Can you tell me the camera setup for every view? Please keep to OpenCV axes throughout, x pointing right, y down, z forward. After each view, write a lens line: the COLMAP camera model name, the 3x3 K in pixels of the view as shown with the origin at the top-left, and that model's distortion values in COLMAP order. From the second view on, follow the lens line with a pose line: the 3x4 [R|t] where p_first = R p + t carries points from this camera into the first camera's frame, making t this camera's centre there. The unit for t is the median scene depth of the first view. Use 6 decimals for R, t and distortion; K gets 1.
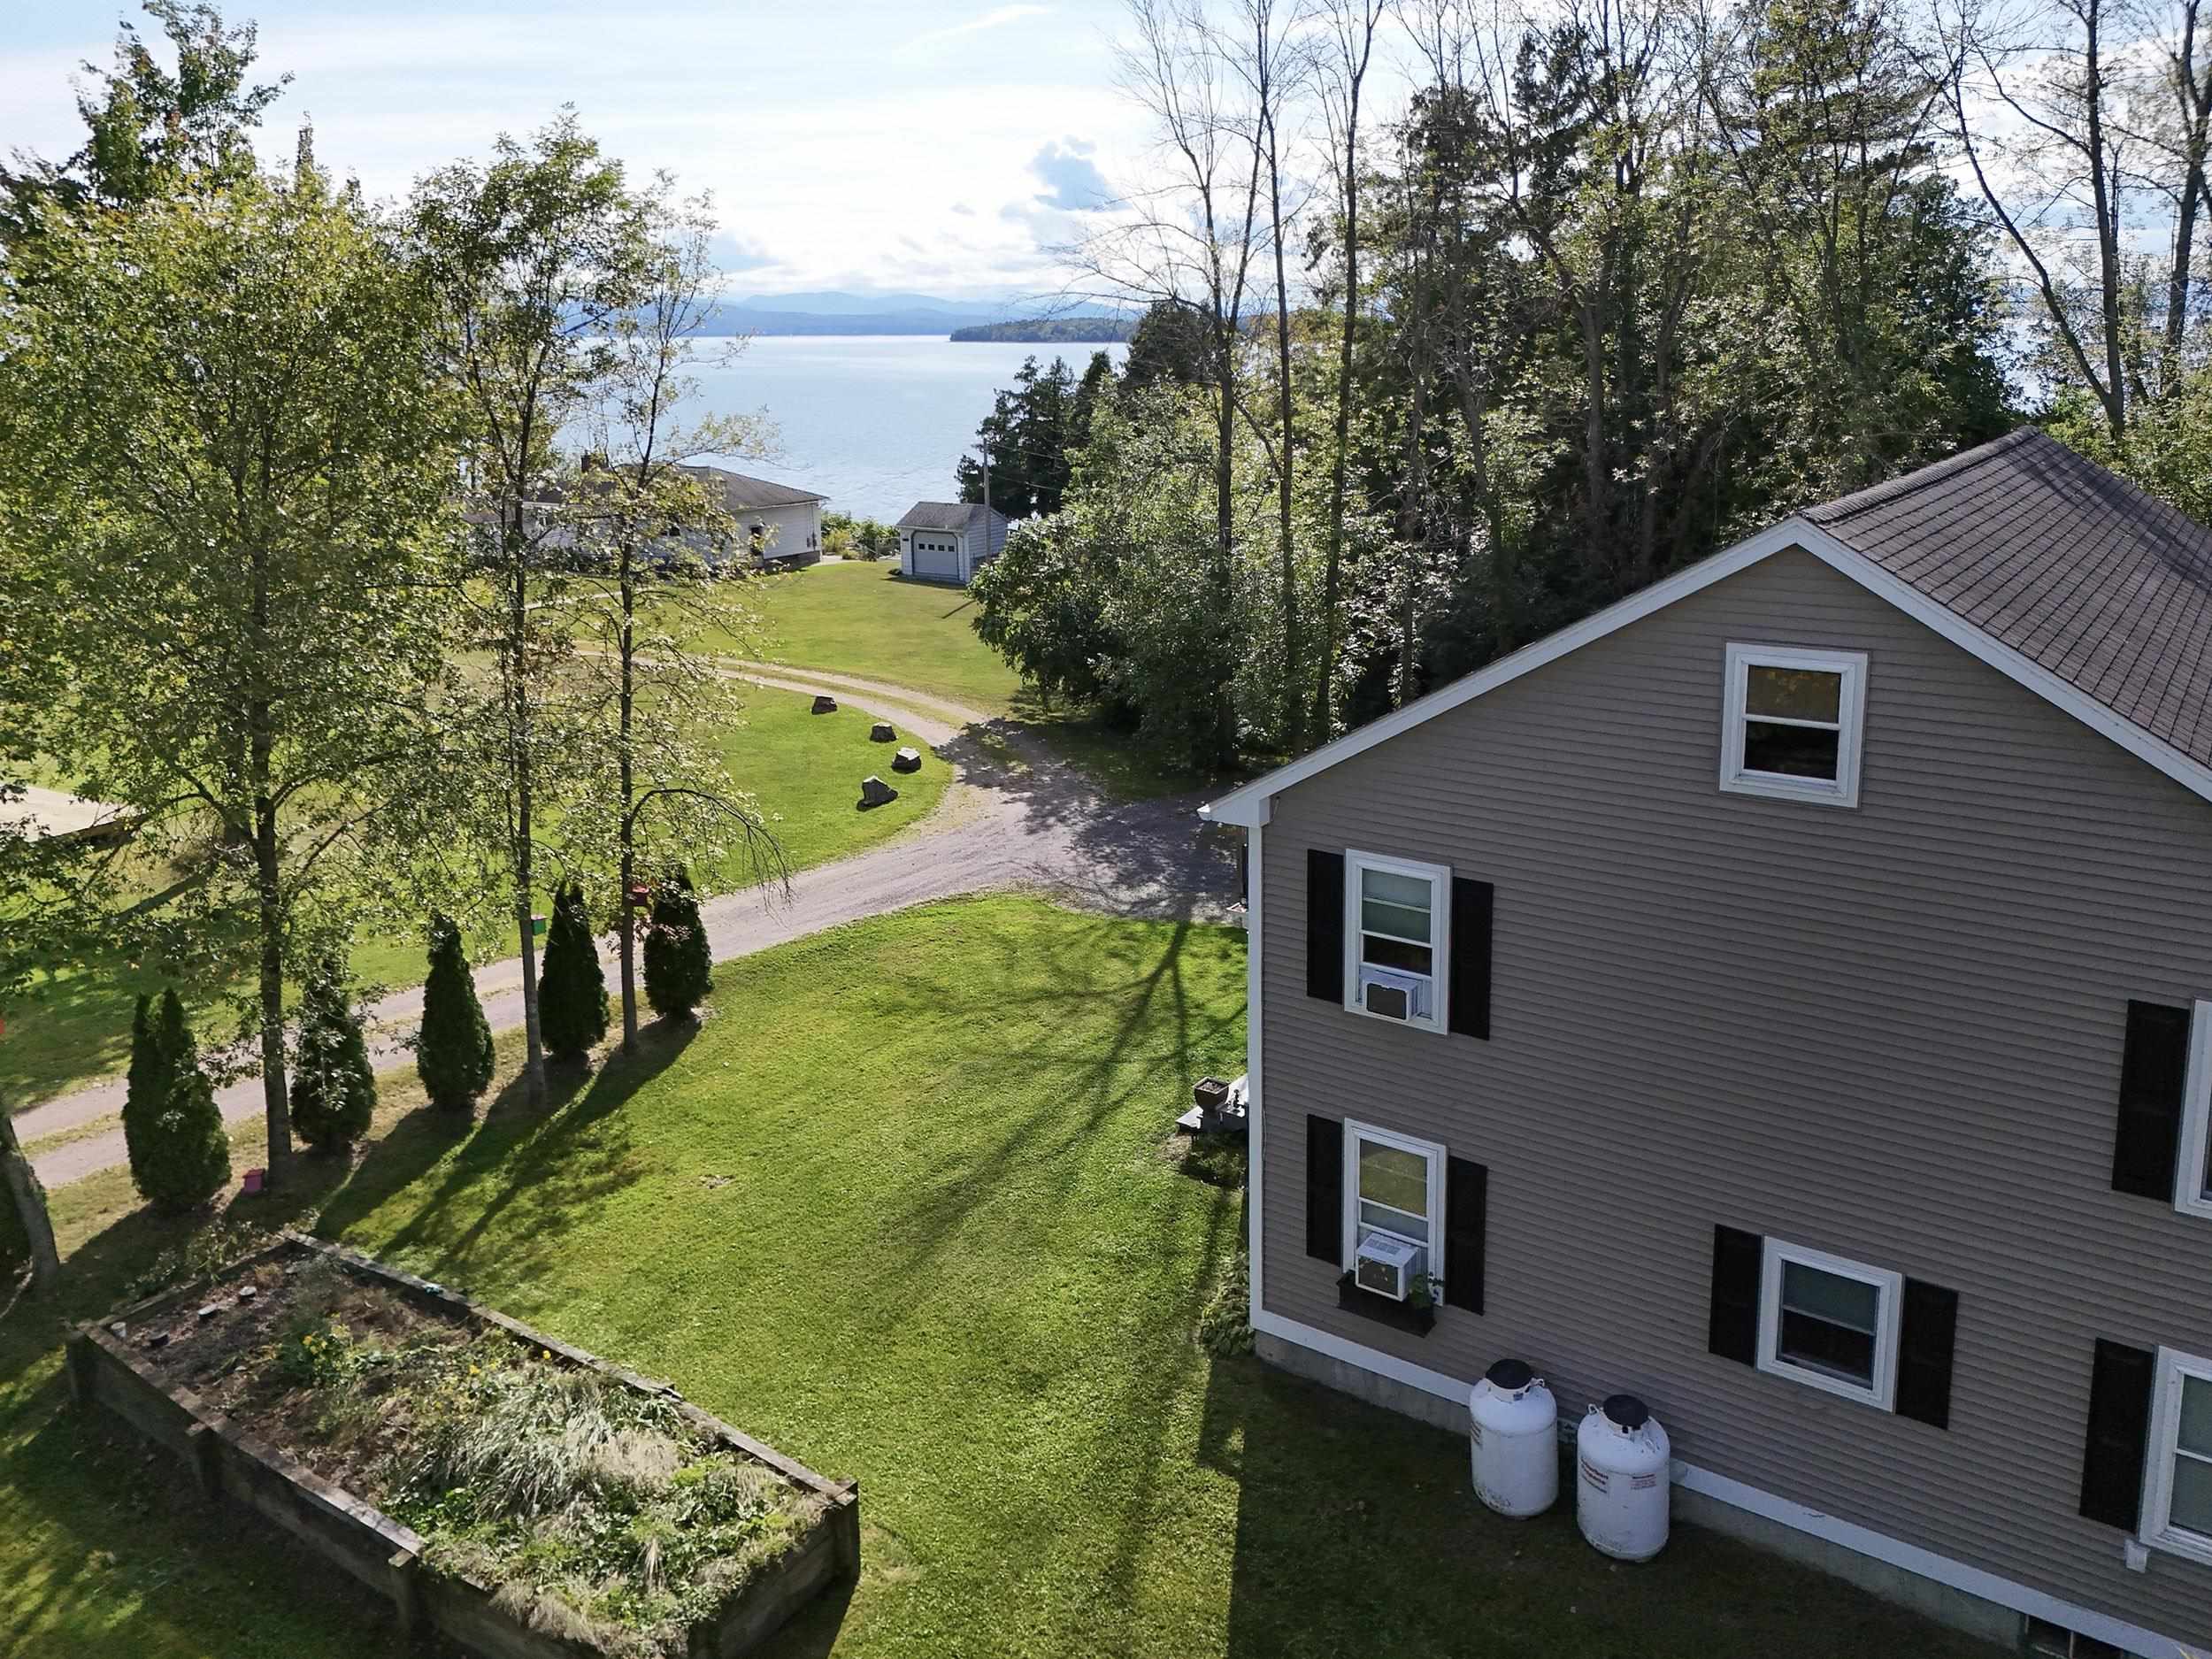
lens RADIAL K [[1642.1, 0, 1145.2], [0, 1642.1, 724.6], [0, 0, 1]] dist [0.049203, -0.009786]
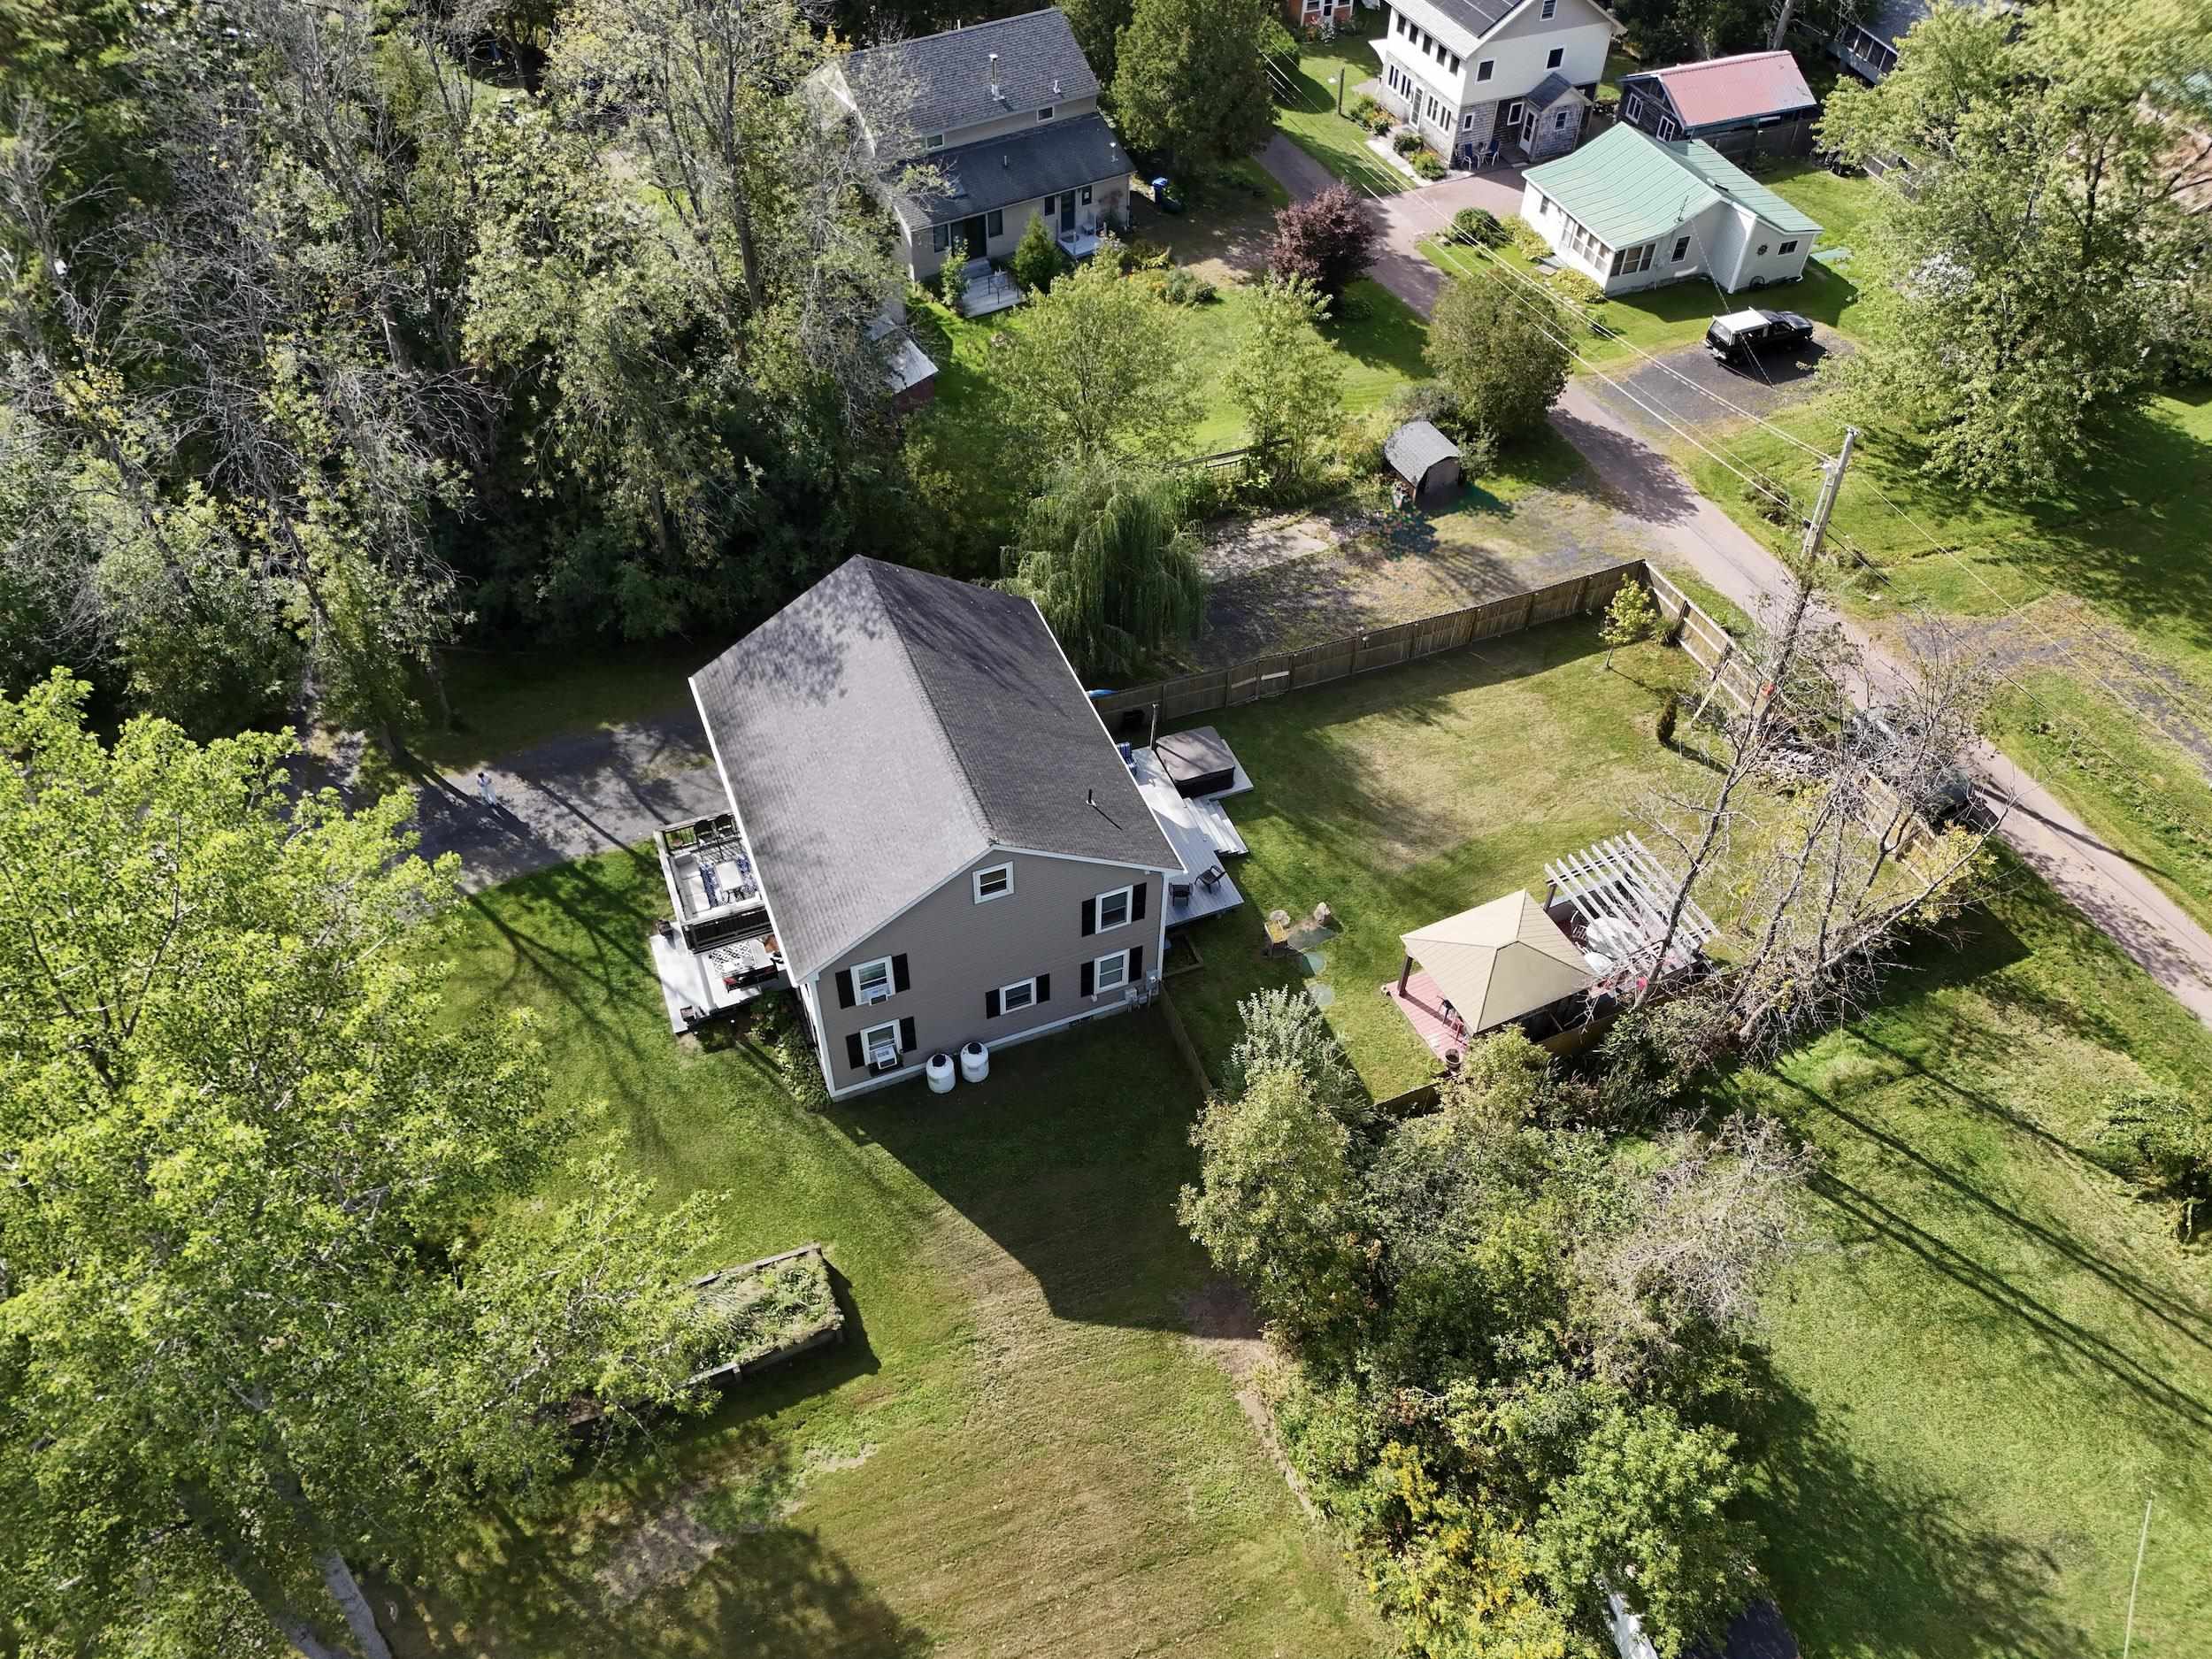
lens RADIAL K [[1642.1, 0, 1112.0], [0, 1642.1, 827.2], [0, 0, 1]] dist [0.049203, -0.009786]
pose [[0.568704, -0.583693, 0.579551, -1.080651], [0.147103, 0.765398, 0.626519, -1.751217], [-0.809282, -0.271050, 0.521147, -0.699173]]
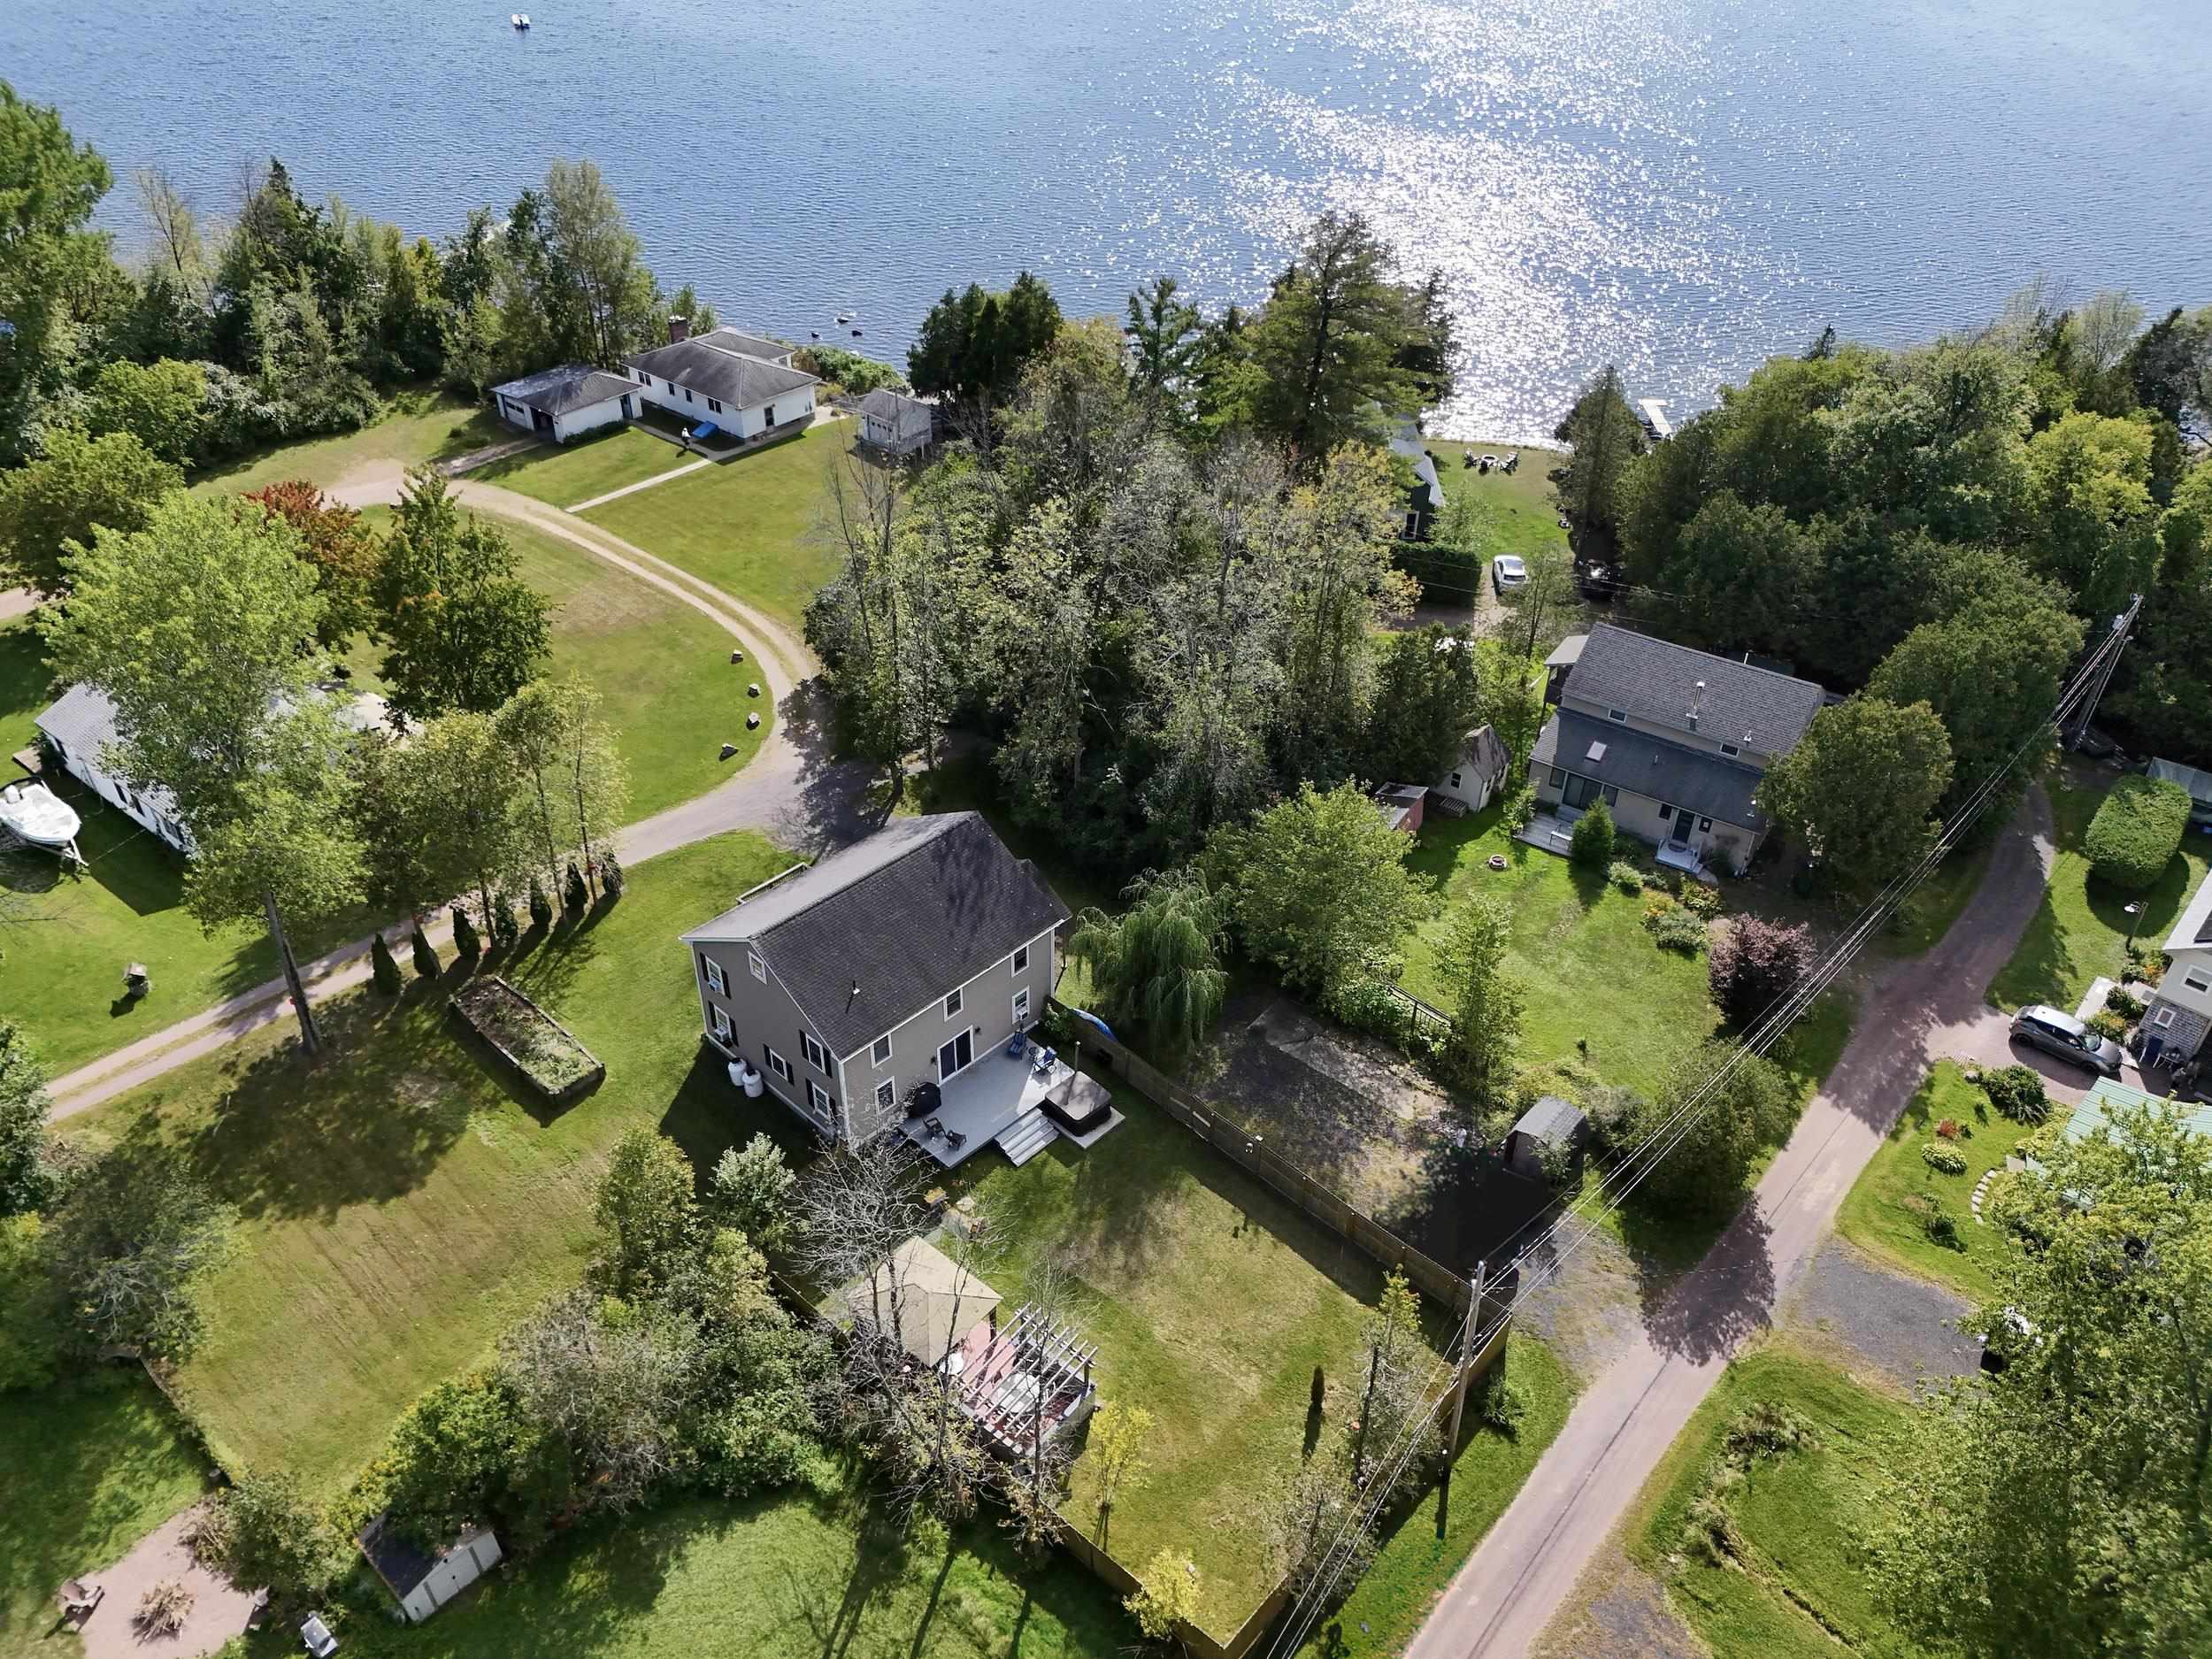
lens RADIAL K [[1642.1, 0, 1101.6], [0, 1642.1, 834.5], [0, 0, 1]] dist [0.049203, -0.009786]
pose [[0.983961, 0.120357, -0.131661, 1.757012], [-0.058395, 0.914744, 0.399791, -2.103925], [0.168554, -0.385690, 0.907101, -2.791244]]
